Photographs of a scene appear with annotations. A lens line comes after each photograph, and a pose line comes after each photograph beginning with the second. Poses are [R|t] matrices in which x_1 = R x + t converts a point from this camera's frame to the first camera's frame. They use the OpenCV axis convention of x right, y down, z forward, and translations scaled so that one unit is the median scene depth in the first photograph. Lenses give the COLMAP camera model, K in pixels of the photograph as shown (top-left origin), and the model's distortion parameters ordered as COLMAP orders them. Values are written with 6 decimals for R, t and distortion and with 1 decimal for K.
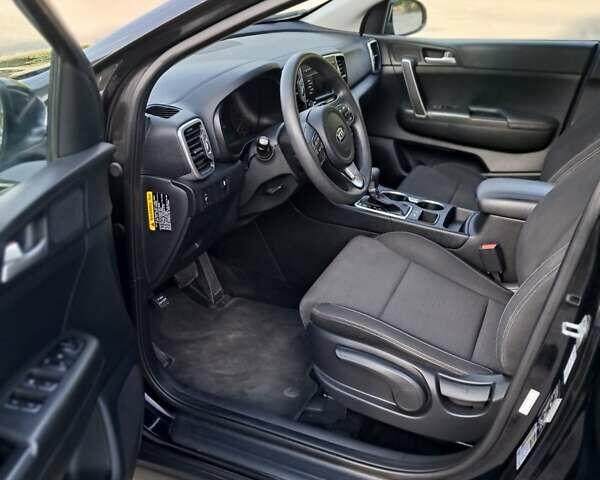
lens RADIAL K [[632.2, 0, 300.0], [0, 632.2, 240.0], [0, 0, 1]] dist [-0.004045, -0.031666]
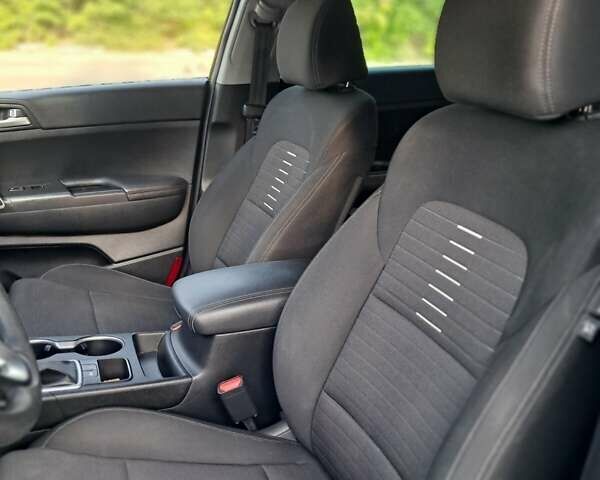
lens RADIAL K [[632.2, 0, 300.0], [0, 632.2, 240.0], [0, 0, 1]] dist [-0.004045, -0.031666]
pose [[0.721539, -0.218628, 0.656950, -0.022401], [0.288082, 0.957603, 0.002277, -0.076678], [-0.629595, 0.187612, 0.753931, 0.324028]]
